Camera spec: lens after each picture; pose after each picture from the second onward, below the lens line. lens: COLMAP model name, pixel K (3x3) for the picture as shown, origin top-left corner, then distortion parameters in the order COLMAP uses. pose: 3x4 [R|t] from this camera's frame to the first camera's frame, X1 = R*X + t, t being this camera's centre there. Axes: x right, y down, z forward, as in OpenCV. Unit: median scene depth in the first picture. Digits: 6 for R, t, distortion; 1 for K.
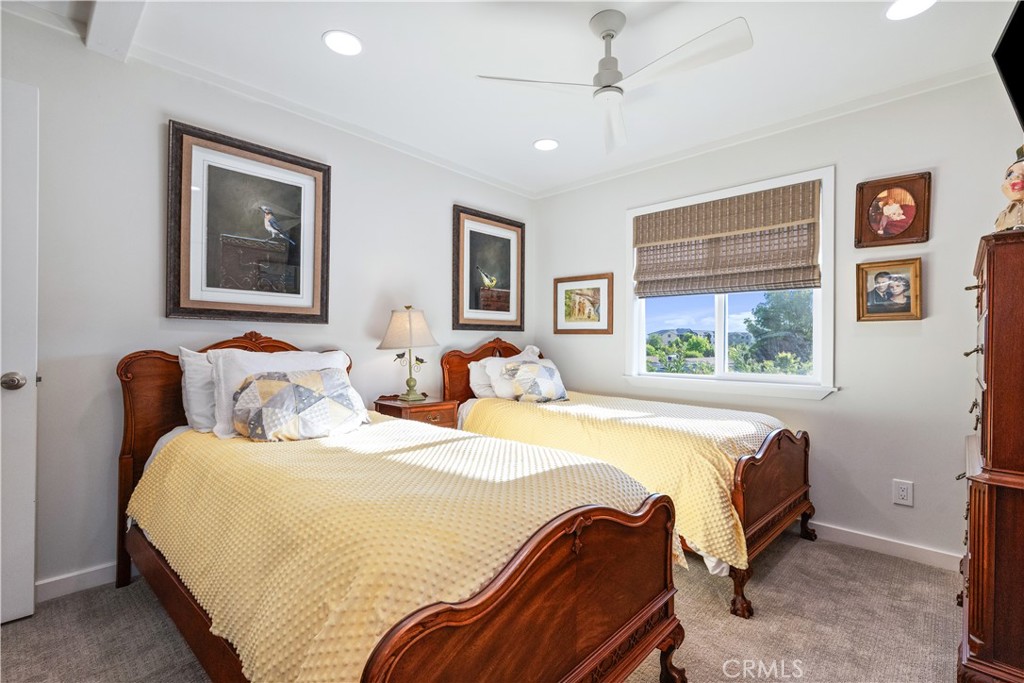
lens RADIAL K [[461.2, 0, 509.6], [0, 461.2, 342.7], [0, 0, 1]] dist [0.003227, -0.001774]
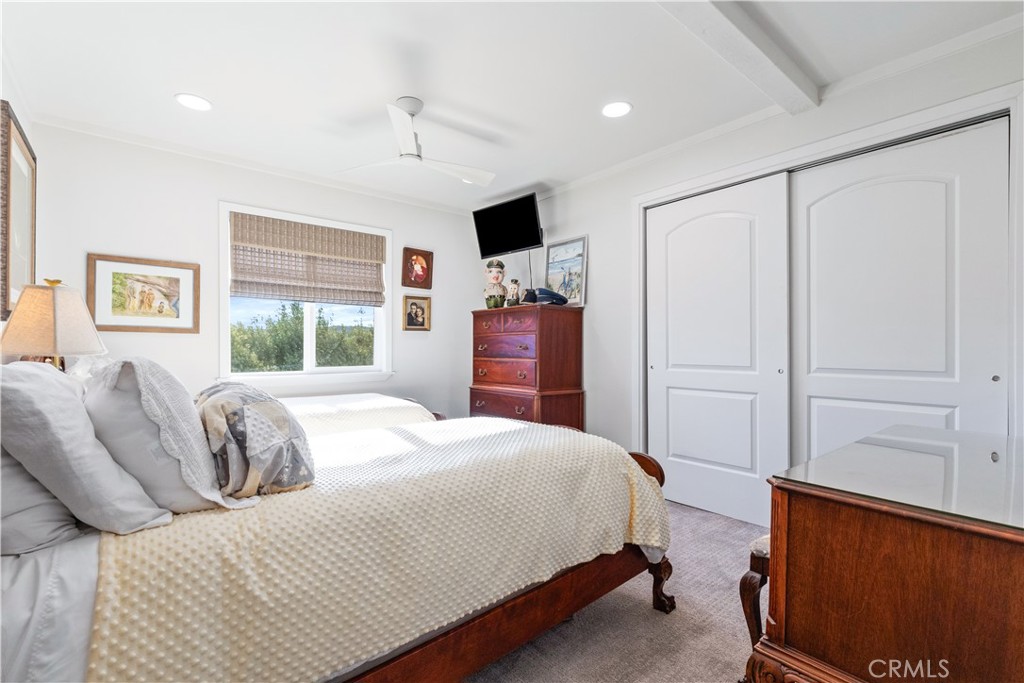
lens RADIAL K [[461.2, 0, 510.1], [0, 461.2, 344.2], [0, 0, 1]] dist [0.003227, -0.001774]
pose [[0.118459, -0.002853, 0.992955, -0.639763], [-0.001973, 0.999993, 0.003109, -0.002127], [-0.992957, -0.002328, 0.118452, 0.325209]]
